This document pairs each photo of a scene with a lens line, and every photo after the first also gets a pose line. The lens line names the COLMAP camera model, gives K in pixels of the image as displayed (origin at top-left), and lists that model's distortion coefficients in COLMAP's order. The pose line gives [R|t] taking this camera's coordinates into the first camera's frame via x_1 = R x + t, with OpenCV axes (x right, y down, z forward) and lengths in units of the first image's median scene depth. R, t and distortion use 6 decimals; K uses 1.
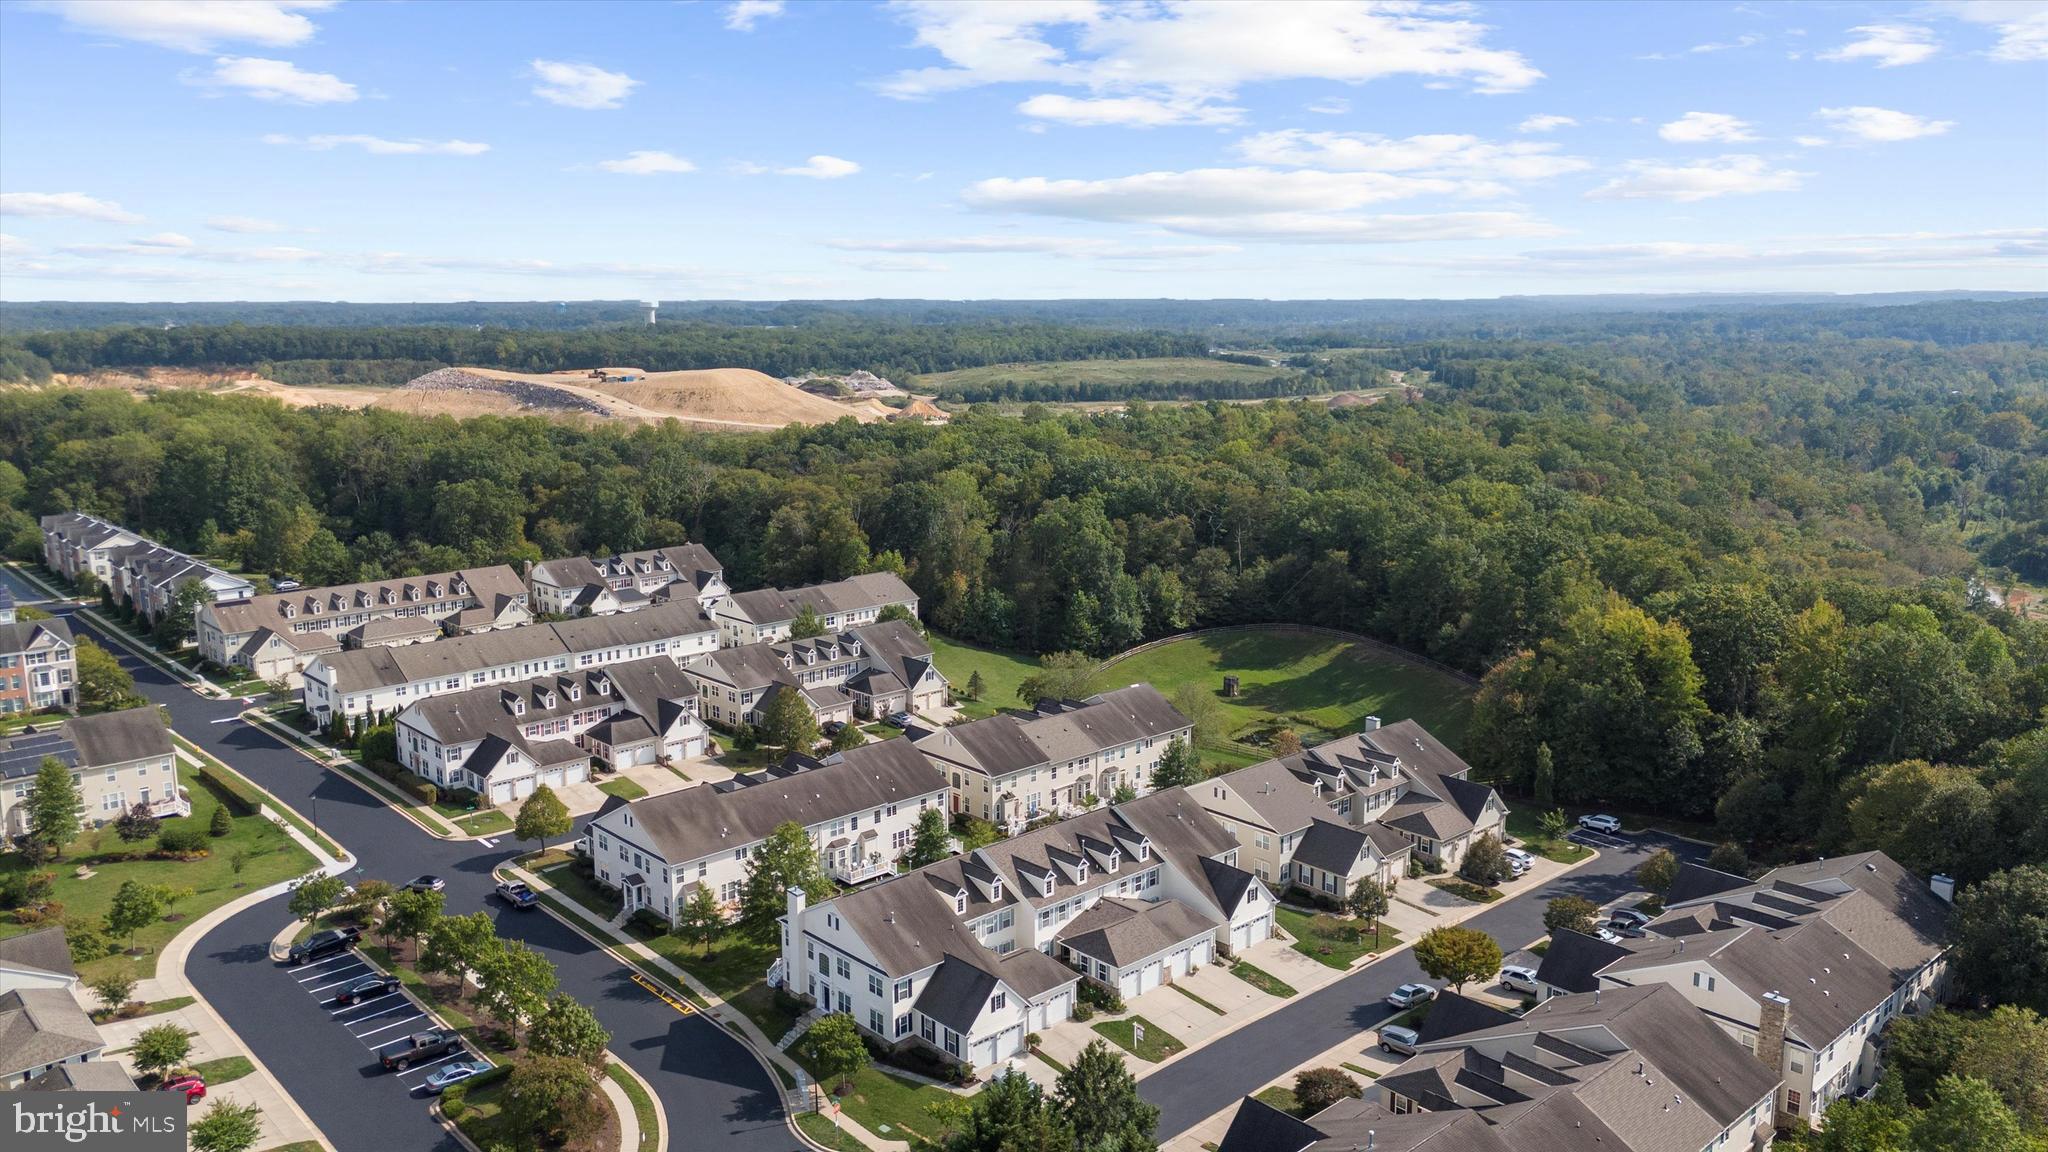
lens RADIAL K [[1497.0, 0, 1024.0], [0, 1497.0, 576.0], [0, 0, 1]] dist [0.098756, -0.143241]
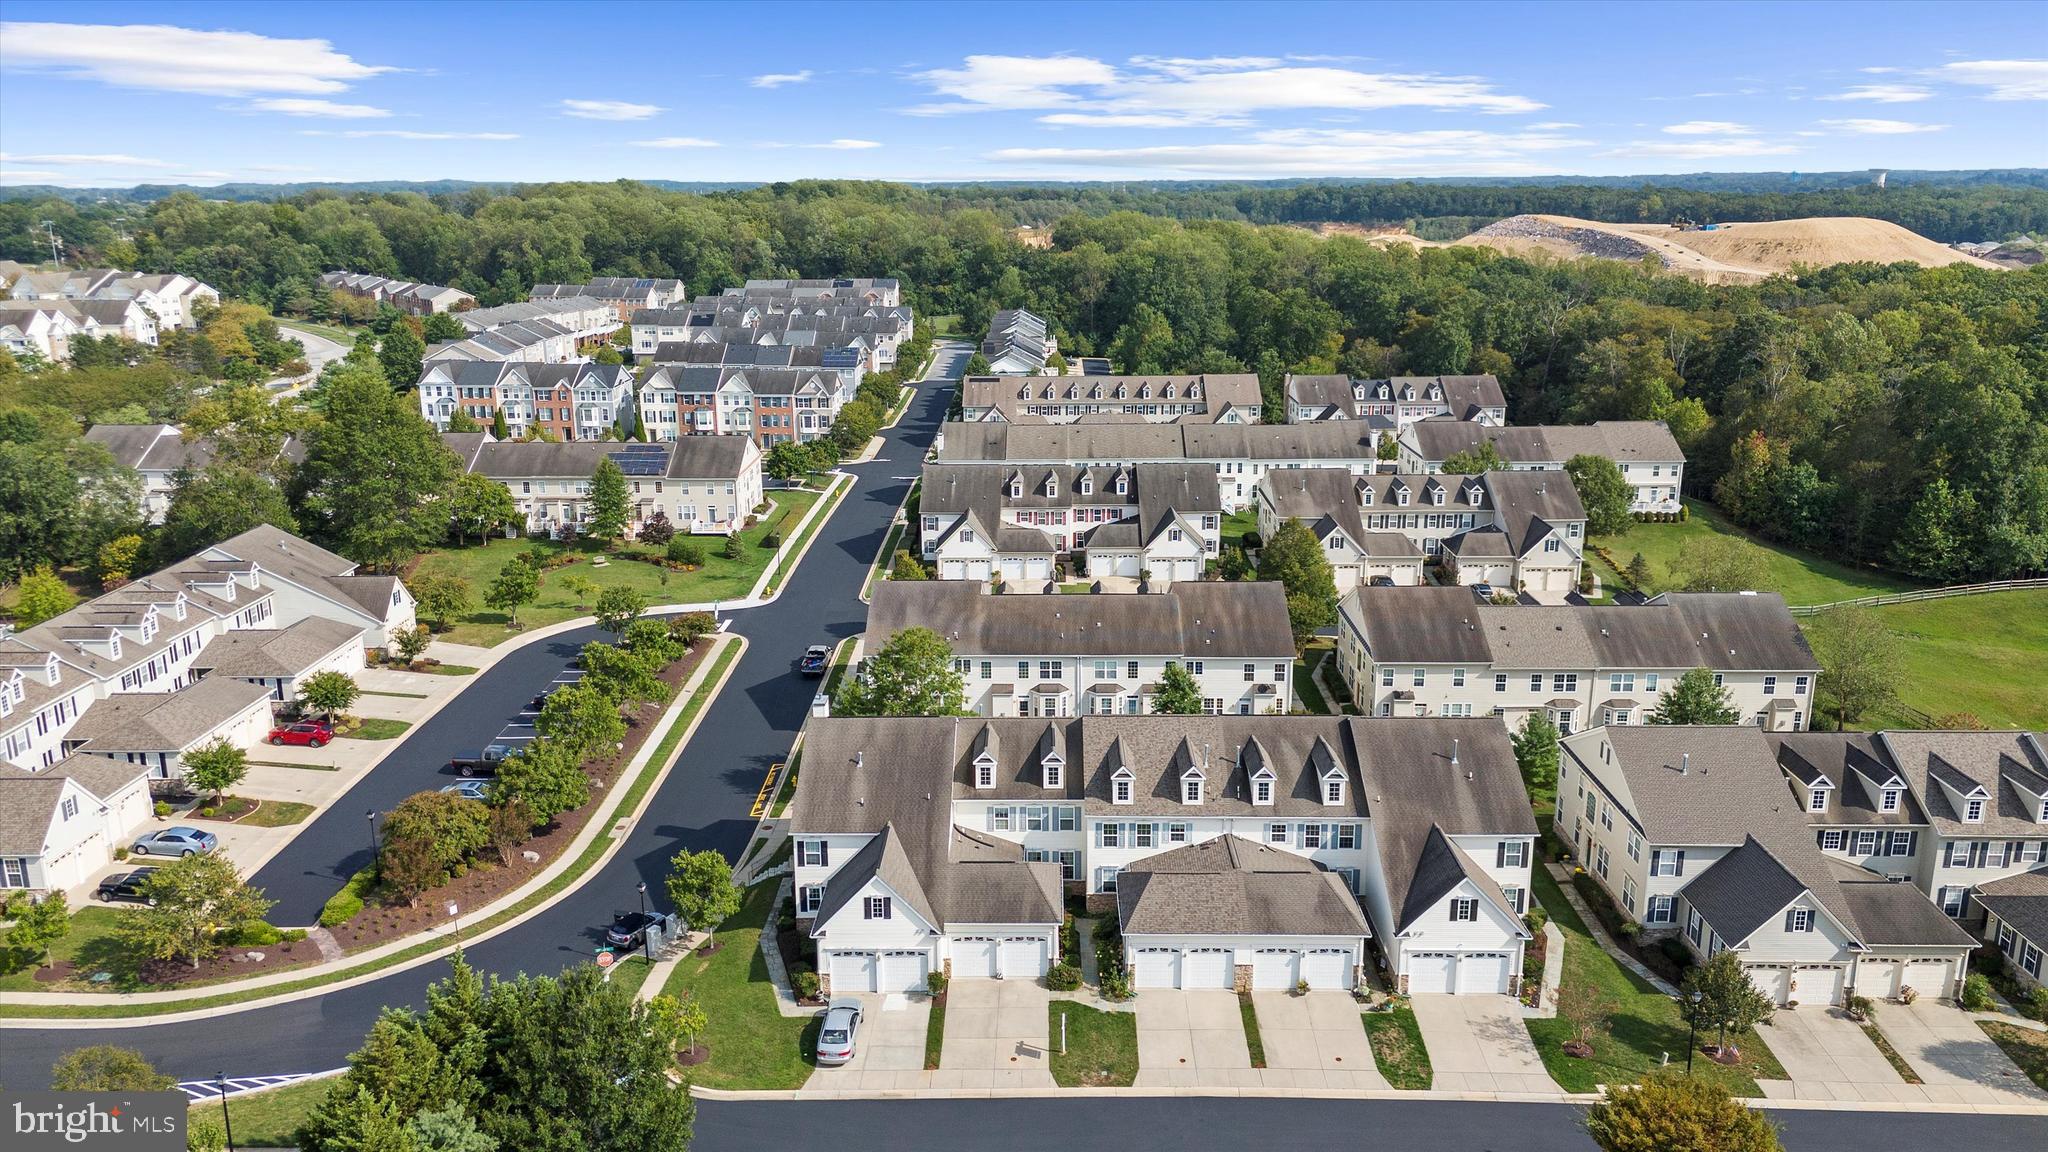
lens RADIAL K [[1497.0, 0, 1024.0], [0, 1497.0, 576.0], [0, 0, 1]] dist [0.098756, -0.143241]
pose [[0.729023, 0.175398, -0.661635, 0.207676], [-0.122057, 0.984431, 0.126482, 0.016914], [0.673519, -0.011451, 0.739081, 0.241897]]
